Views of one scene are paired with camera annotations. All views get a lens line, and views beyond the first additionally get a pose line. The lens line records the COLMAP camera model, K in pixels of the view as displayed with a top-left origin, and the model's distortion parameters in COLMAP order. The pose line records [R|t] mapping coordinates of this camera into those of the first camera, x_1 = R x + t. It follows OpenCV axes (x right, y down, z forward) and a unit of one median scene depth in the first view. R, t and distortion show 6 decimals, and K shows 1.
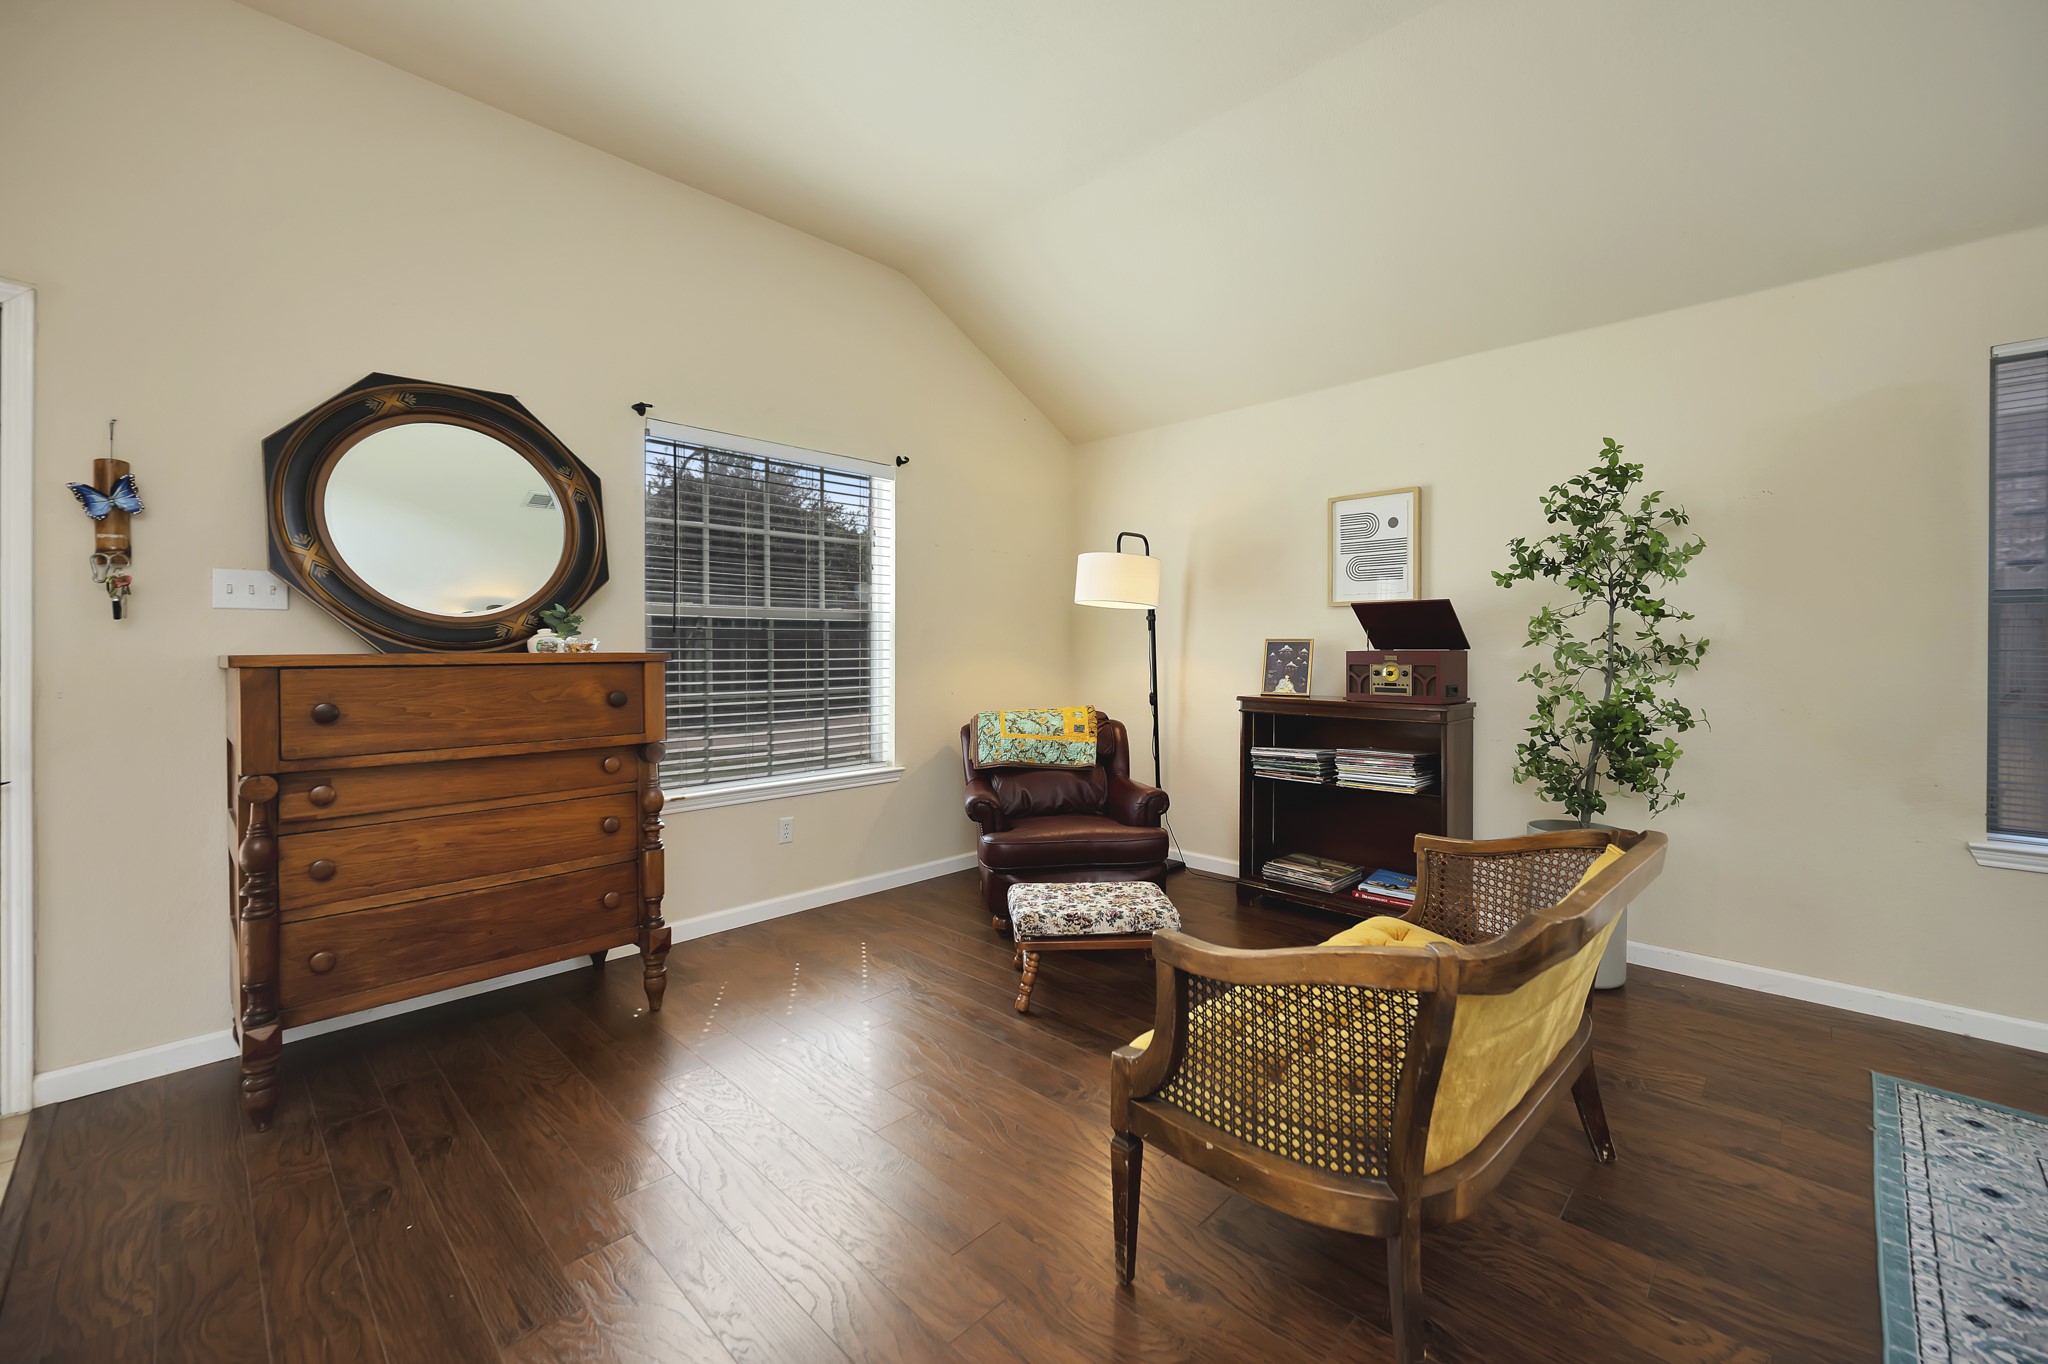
lens RADIAL K [[823.5, 0, 1035.7], [0, 823.5, 650.5], [0, 0, 1]] dist [0.000433, 0.000120]
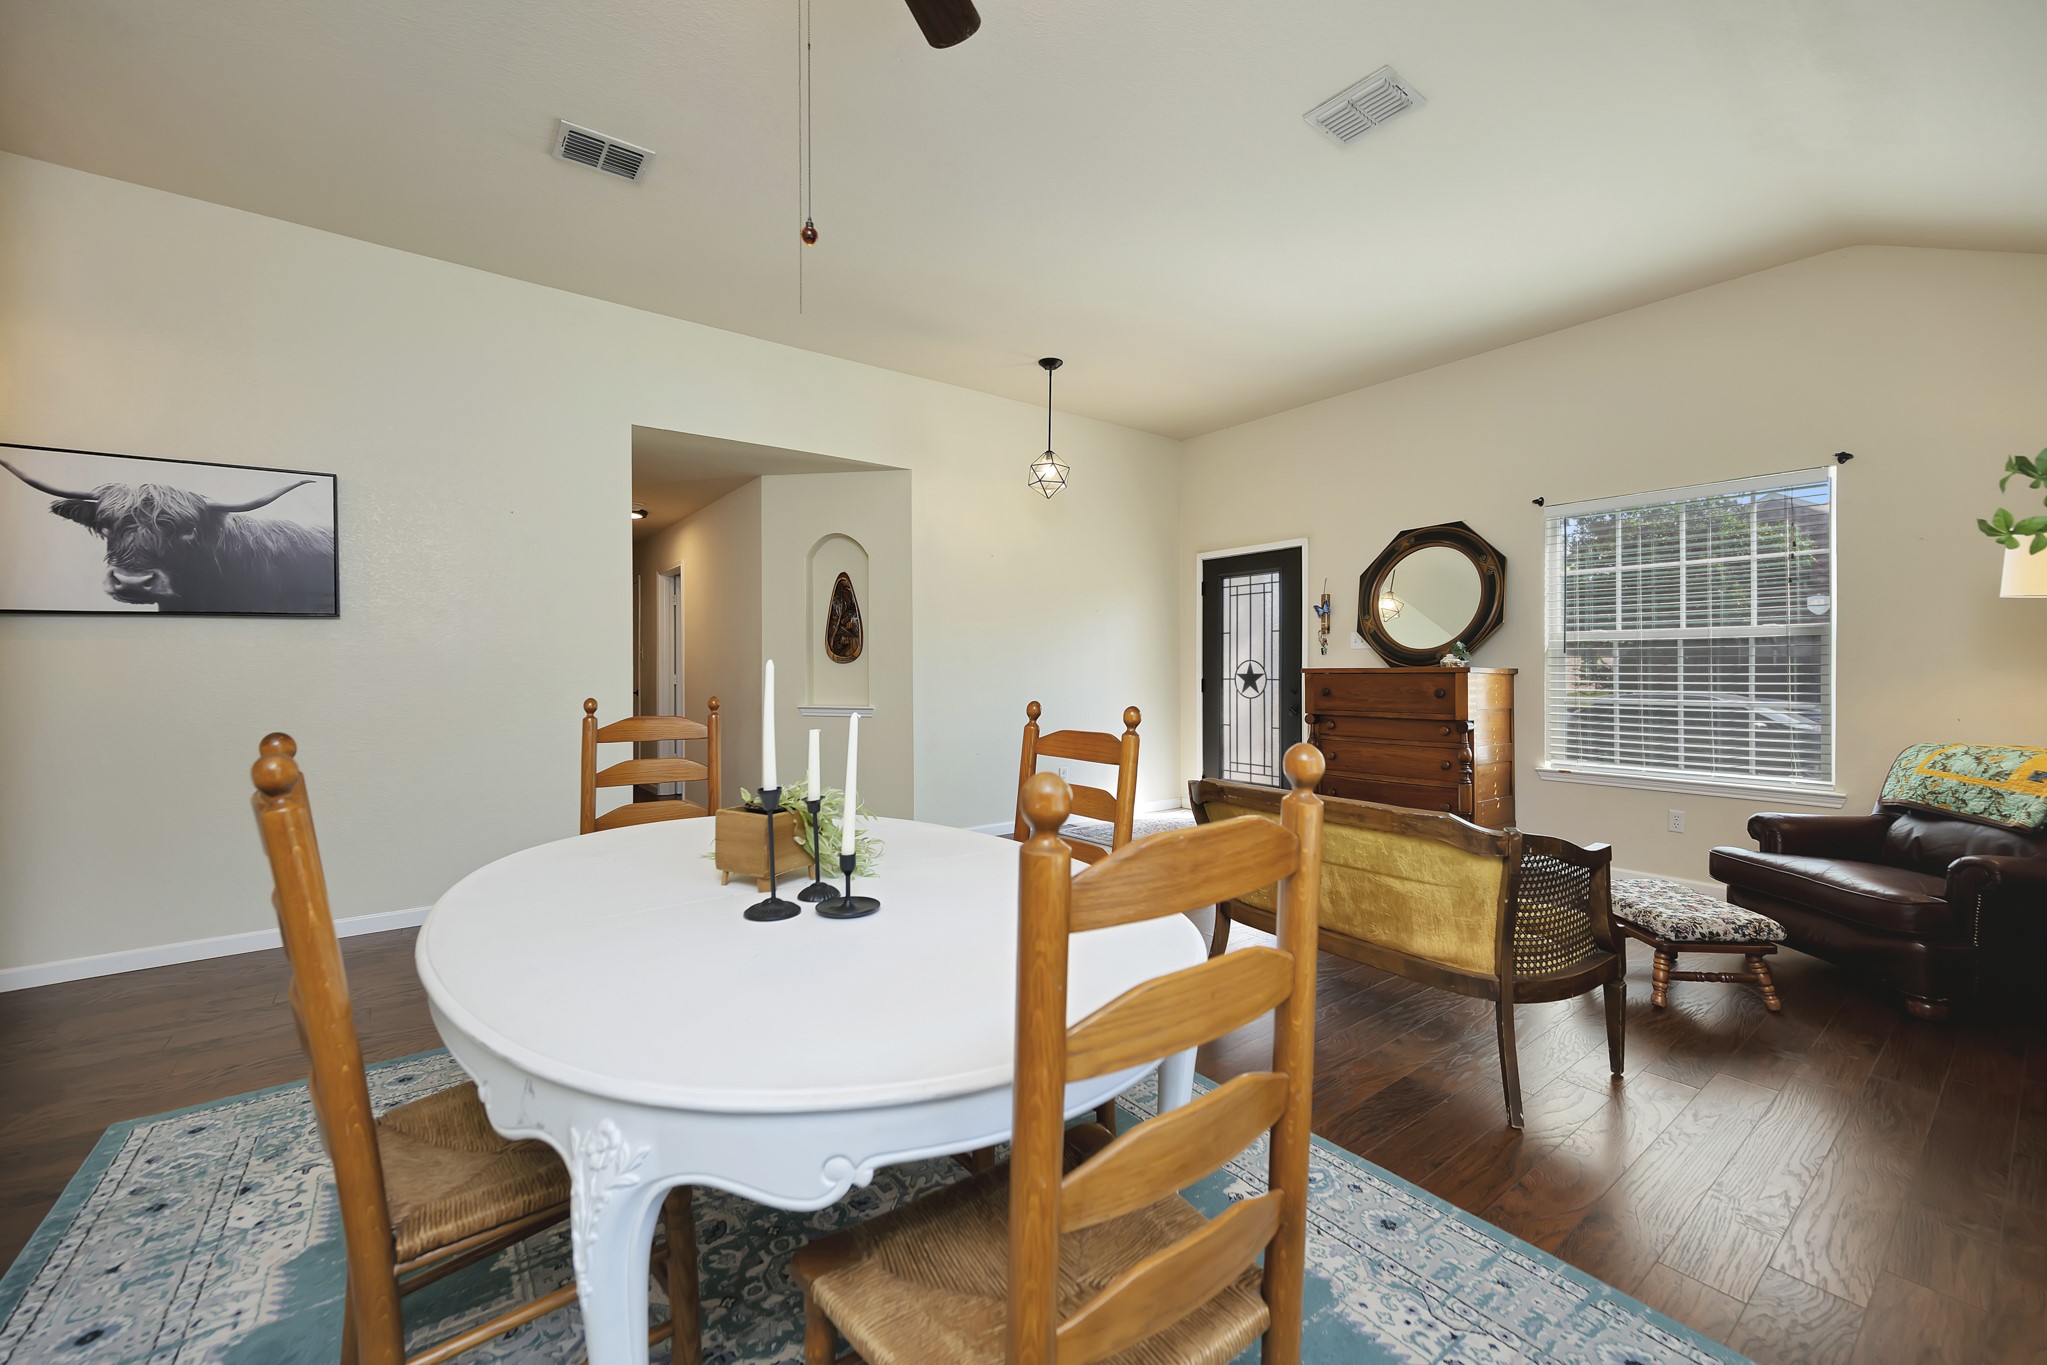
lens RADIAL K [[804.7, 0, 999.9], [0, 804.7, 676.9], [0, 0, 1]] dist [0.000738, 0.000364]
pose [[-0.178215, 0.008739, -0.983953, 1.758358], [-0.004270, 0.999944, 0.009655, 0.013943], [0.983982, 0.005922, -0.178167, 0.487416]]
